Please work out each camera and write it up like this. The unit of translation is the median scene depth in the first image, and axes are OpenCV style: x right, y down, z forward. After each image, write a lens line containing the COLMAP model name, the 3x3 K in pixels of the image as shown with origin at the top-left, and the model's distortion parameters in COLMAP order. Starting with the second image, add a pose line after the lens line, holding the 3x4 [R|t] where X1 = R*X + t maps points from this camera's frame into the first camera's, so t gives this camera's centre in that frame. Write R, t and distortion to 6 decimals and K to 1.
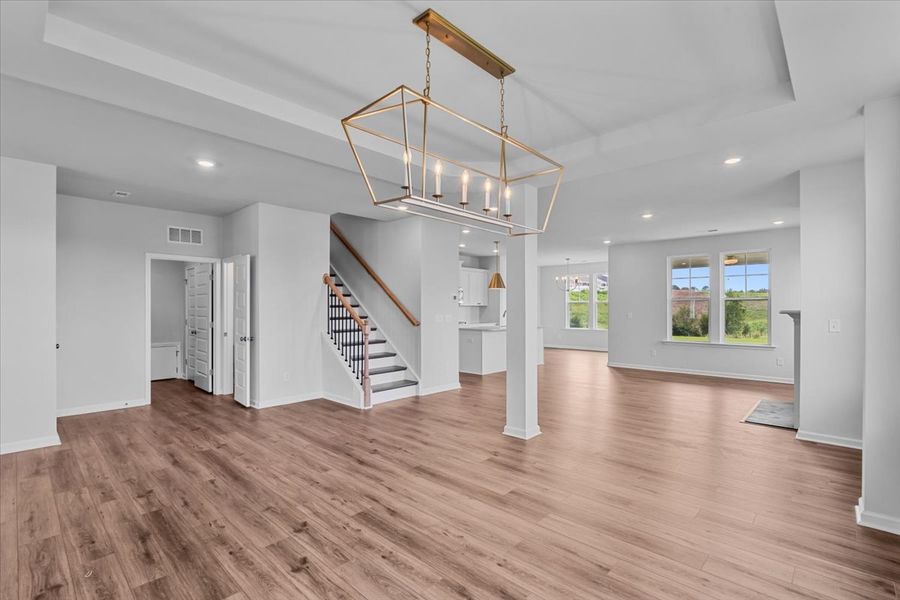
lens RADIAL K [[406.2, 0, 454.5], [0, 406.2, 302.3], [0, 0, 1]] dist [0.003318, 0.000841]
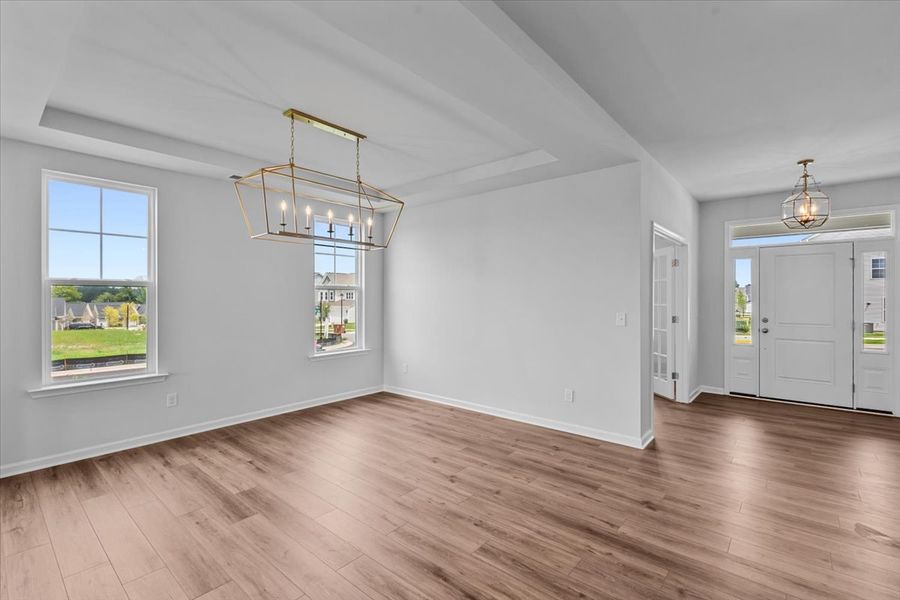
lens RADIAL K [[406.2, 0, 454.5], [0, 406.2, 302.3], [0, 0, 1]] dist [0.003318, 0.000841]
pose [[-0.998653, 0.004467, -0.051695, -0.298560], [0.004644, 0.999984, -0.003309, 0.009207], [0.051680, -0.003545, -0.998657, 2.117891]]
